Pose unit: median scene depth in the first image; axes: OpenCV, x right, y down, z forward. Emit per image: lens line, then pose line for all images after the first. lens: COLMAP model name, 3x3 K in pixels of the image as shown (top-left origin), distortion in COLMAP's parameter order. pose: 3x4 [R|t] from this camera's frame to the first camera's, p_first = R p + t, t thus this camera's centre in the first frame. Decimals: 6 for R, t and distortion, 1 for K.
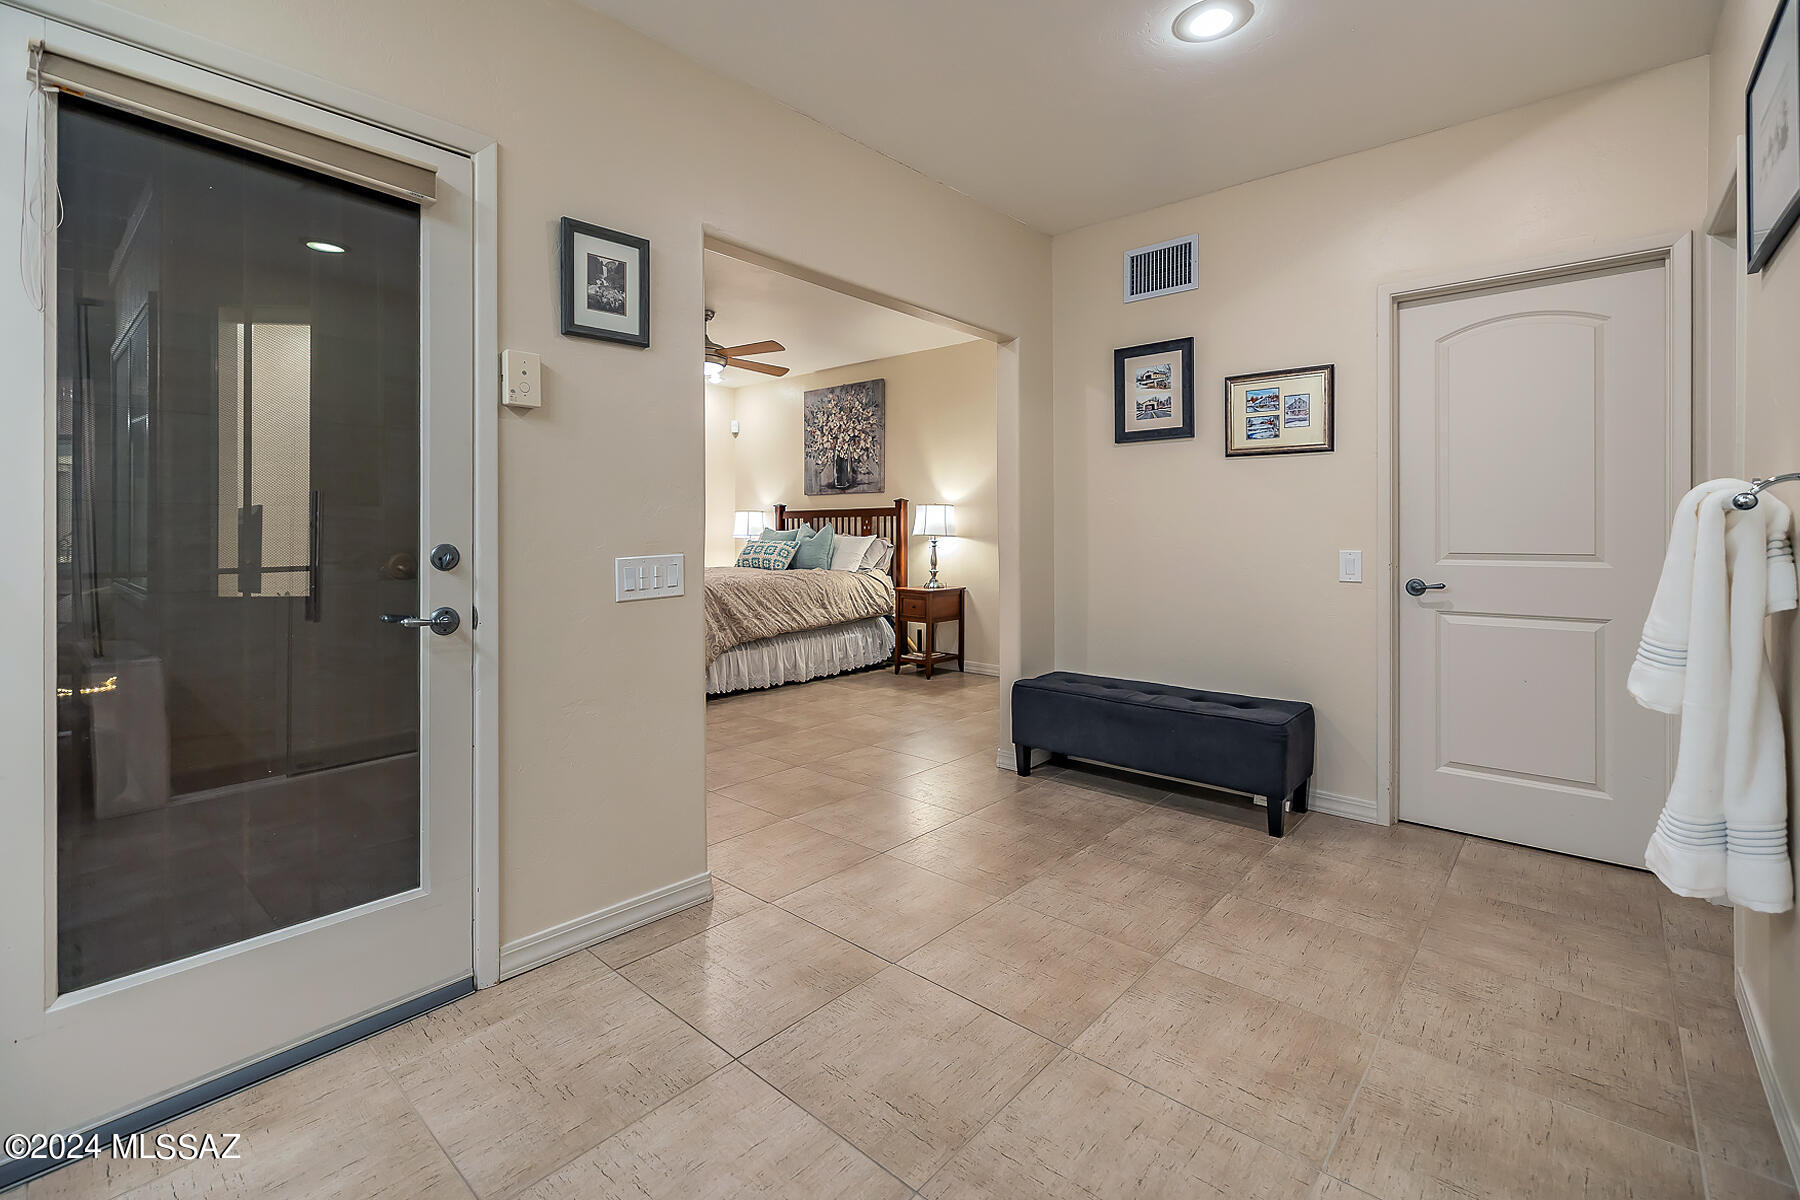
lens RADIAL K [[775.4, 0, 963.6], [0, 775.4, 539.7], [0, 0, 1]] dist [0.003208, -0.001171]
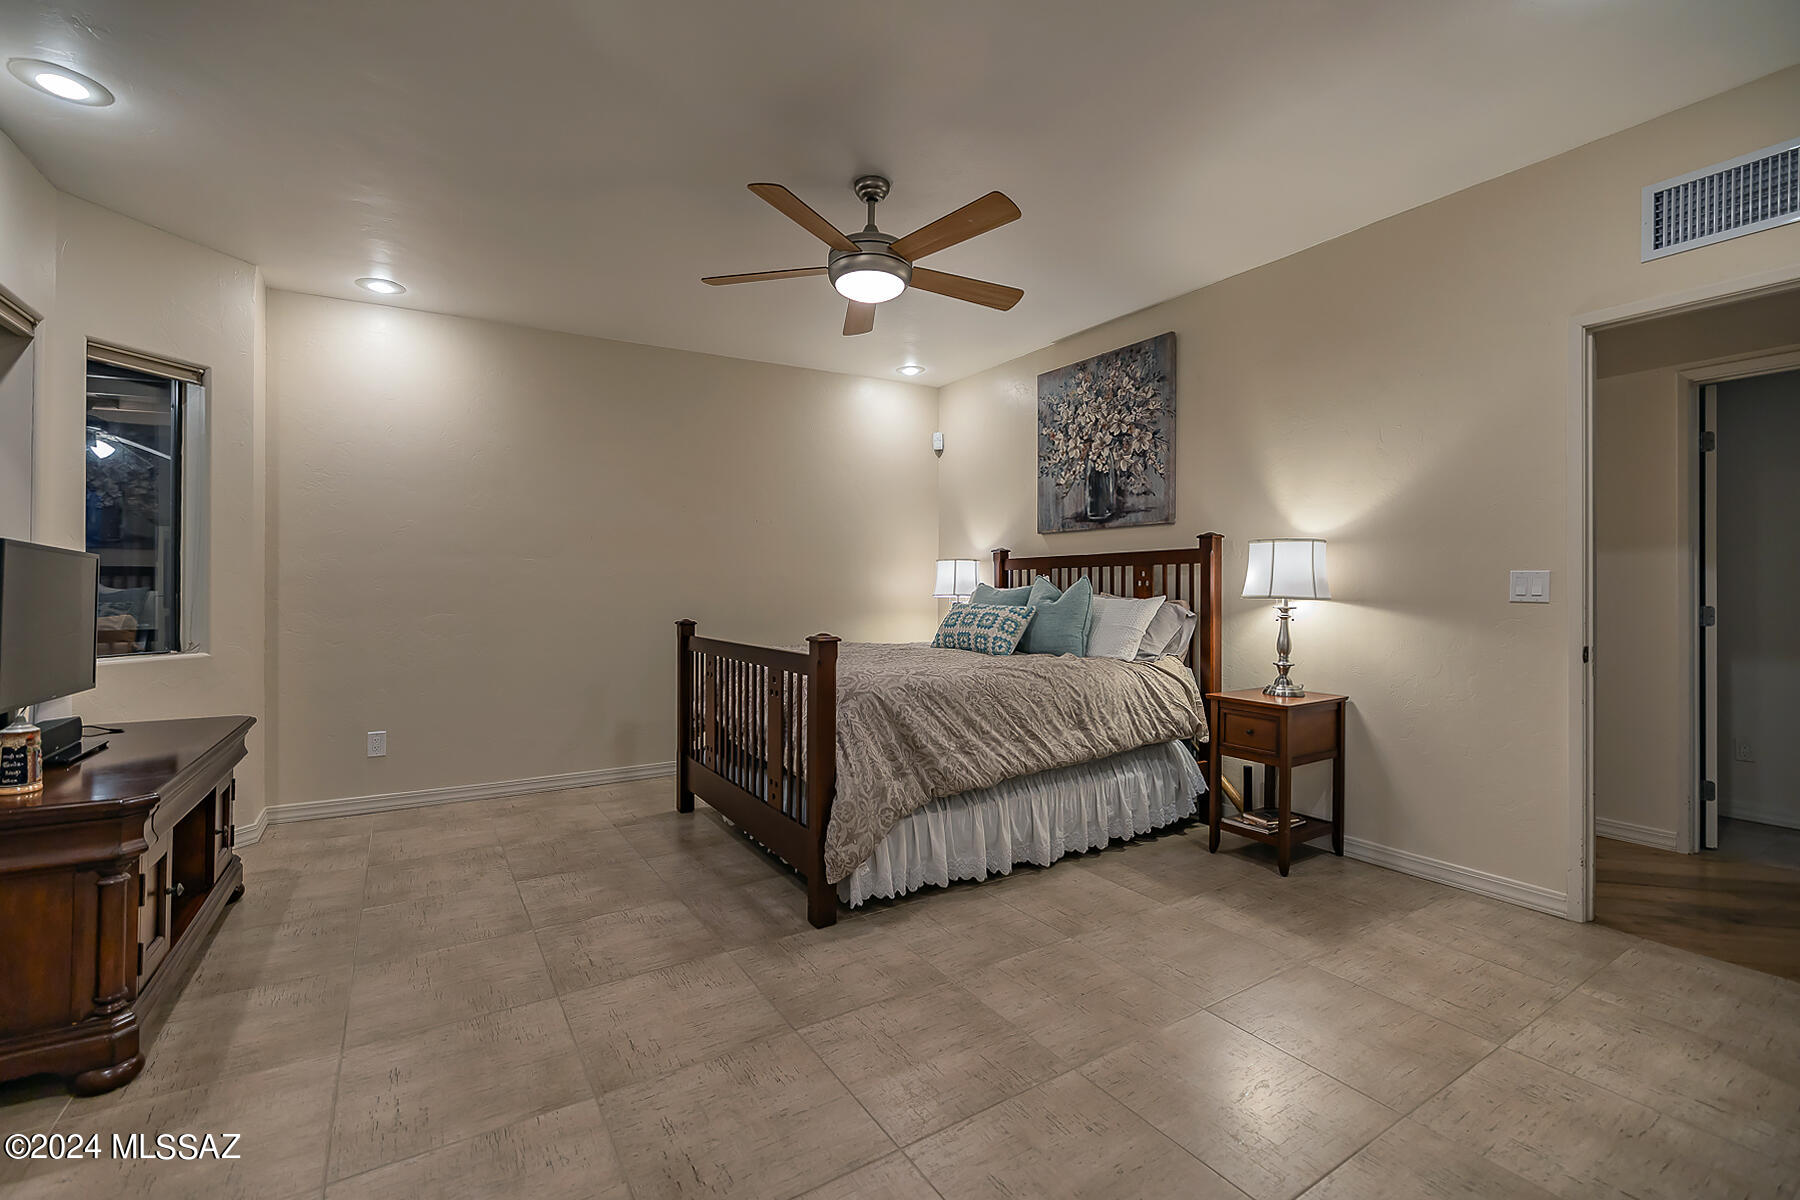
lens RADIAL K [[775.4, 0, 918.3], [0, 775.4, 589.5], [0, 0, 1]] dist [0.003208, -0.001171]
pose [[0.946229, 0.001449, -0.323493, -0.101807], [-0.003797, 0.999971, -0.006628, -0.006603], [0.323474, 0.007499, 0.946207, 0.399134]]
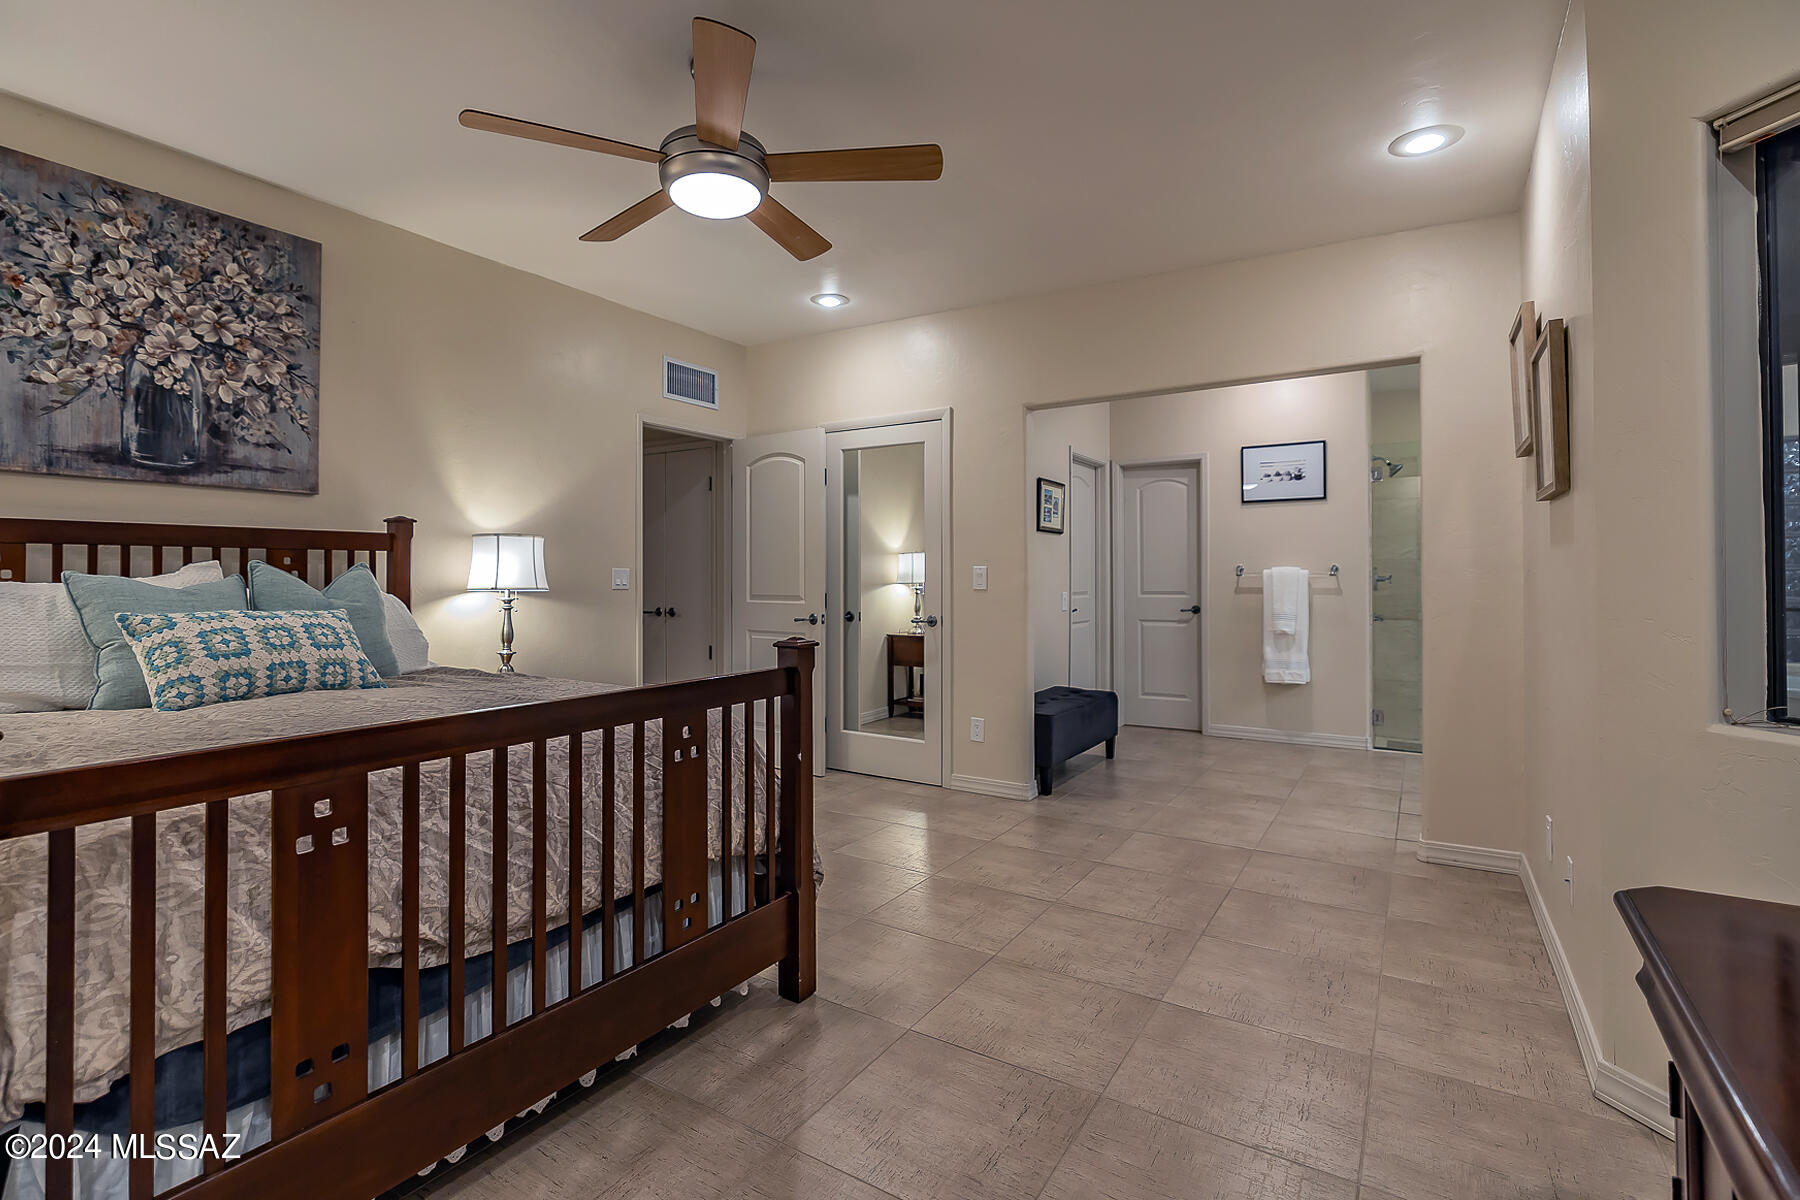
lens RADIAL K [[775.4, 0, 873.5], [0, 775.4, 566.1], [0, 0, 1]] dist [0.003208, -0.001171]
pose [[-0.041791, 0.017975, 0.998965, -0.601189], [0.009924, 0.999796, -0.017575, -0.009953], [-0.999077, 0.009179, -0.041961, 0.739603]]
